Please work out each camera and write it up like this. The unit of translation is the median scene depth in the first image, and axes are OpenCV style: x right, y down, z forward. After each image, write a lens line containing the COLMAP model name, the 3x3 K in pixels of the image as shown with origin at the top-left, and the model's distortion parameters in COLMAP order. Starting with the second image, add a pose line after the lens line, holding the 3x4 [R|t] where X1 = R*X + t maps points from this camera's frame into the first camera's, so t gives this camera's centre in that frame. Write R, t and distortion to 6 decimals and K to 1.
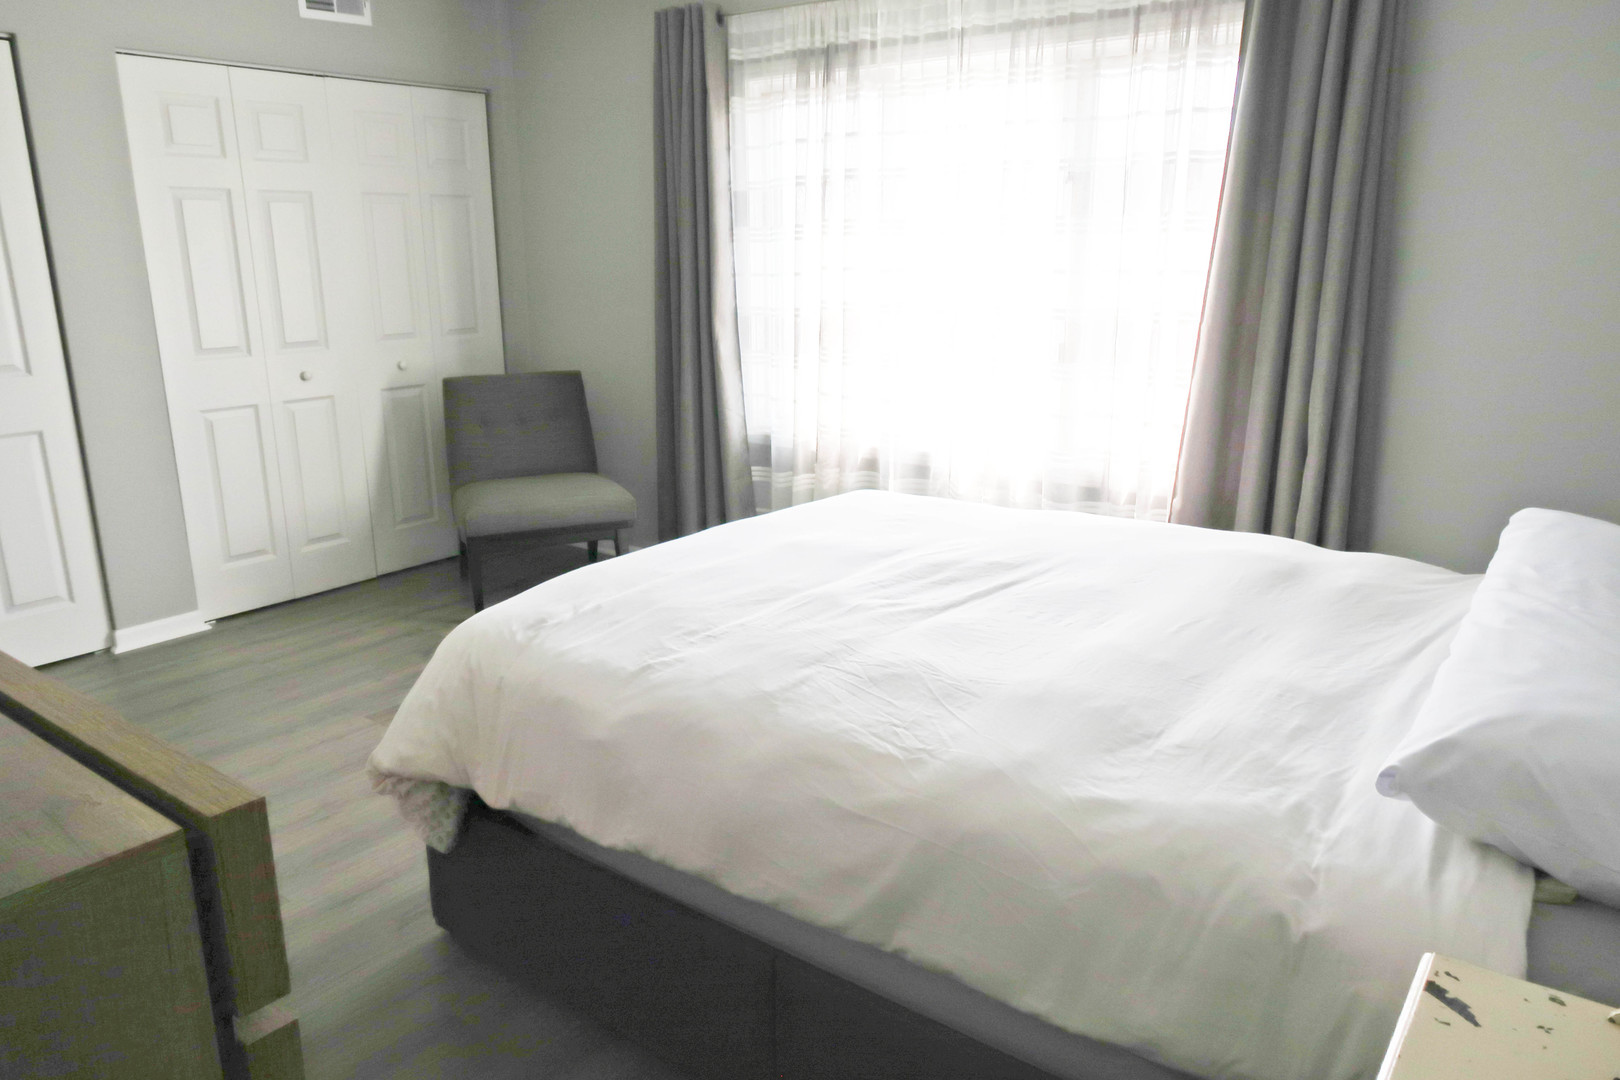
lens RADIAL K [[1114.8, 0, 800.5], [0, 1114.8, 548.1], [0, 0, 1]] dist [-0.026592, 0.008291]
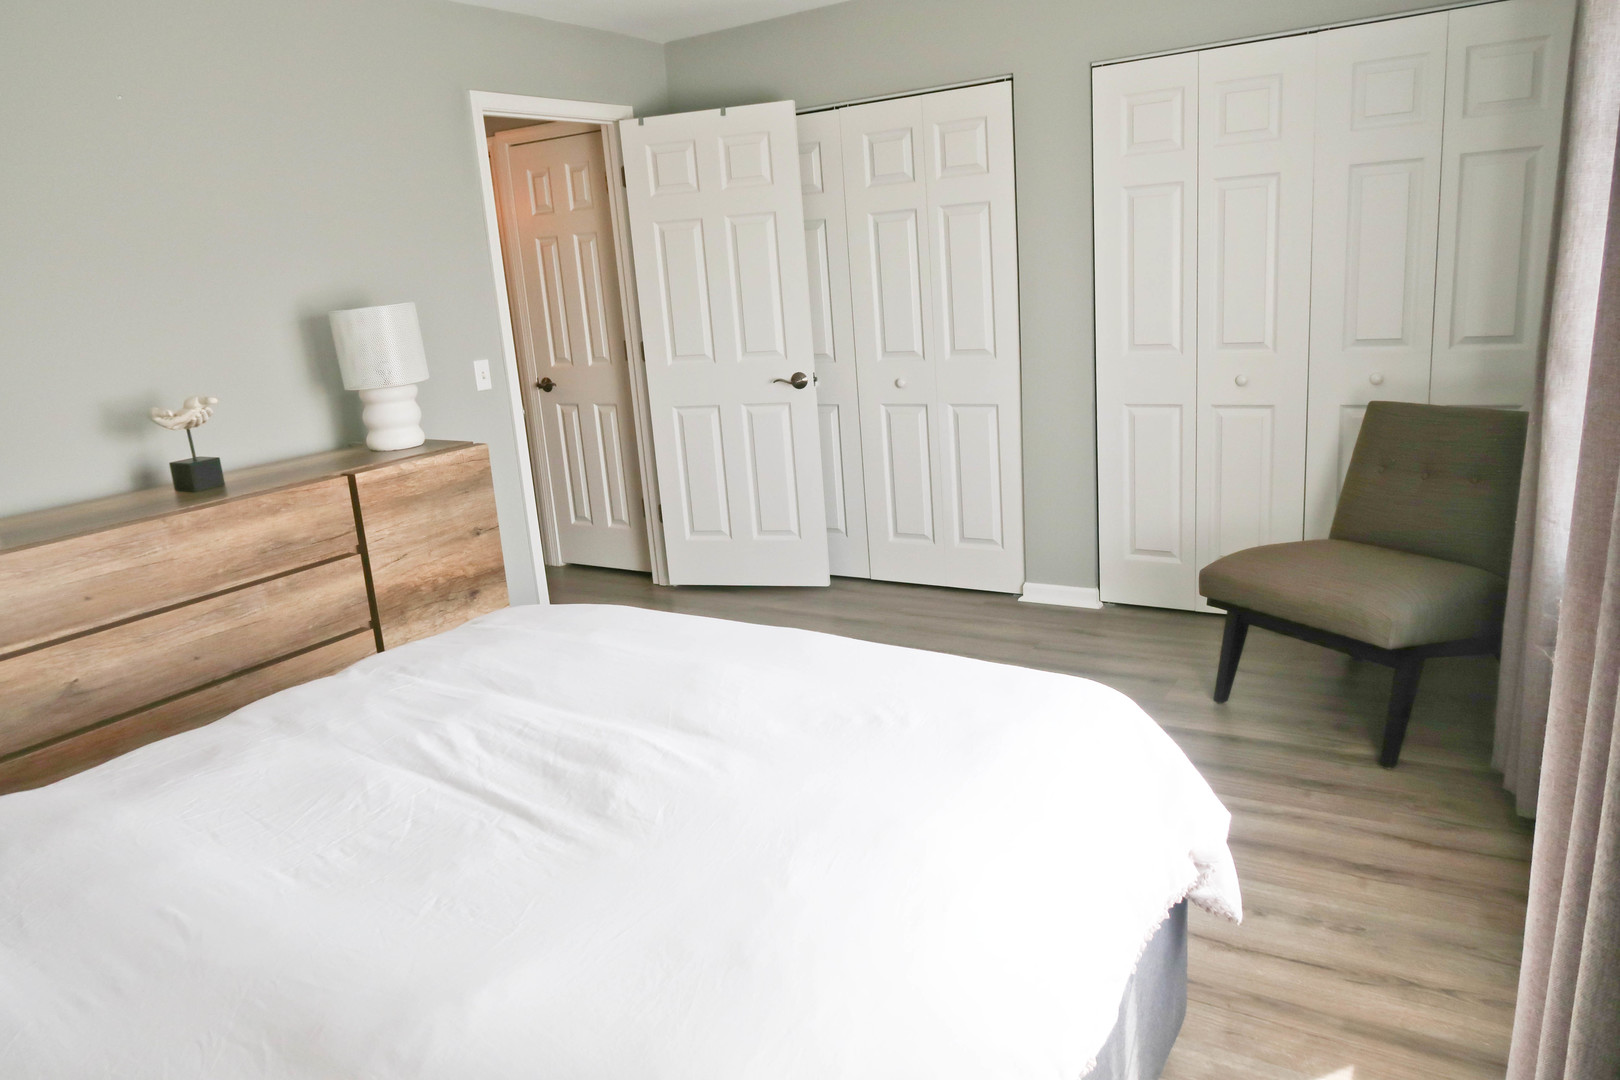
lens RADIAL K [[1114.8, 0, 817.0], [0, 1114.8, 539.8], [0, 0, 1]] dist [-0.026592, 0.008291]
pose [[0.073332, 0.236912, -0.968759, 0.487082], [-0.188493, 0.957160, 0.219807, -0.183811], [0.979333, 0.166485, 0.114846, 0.647073]]
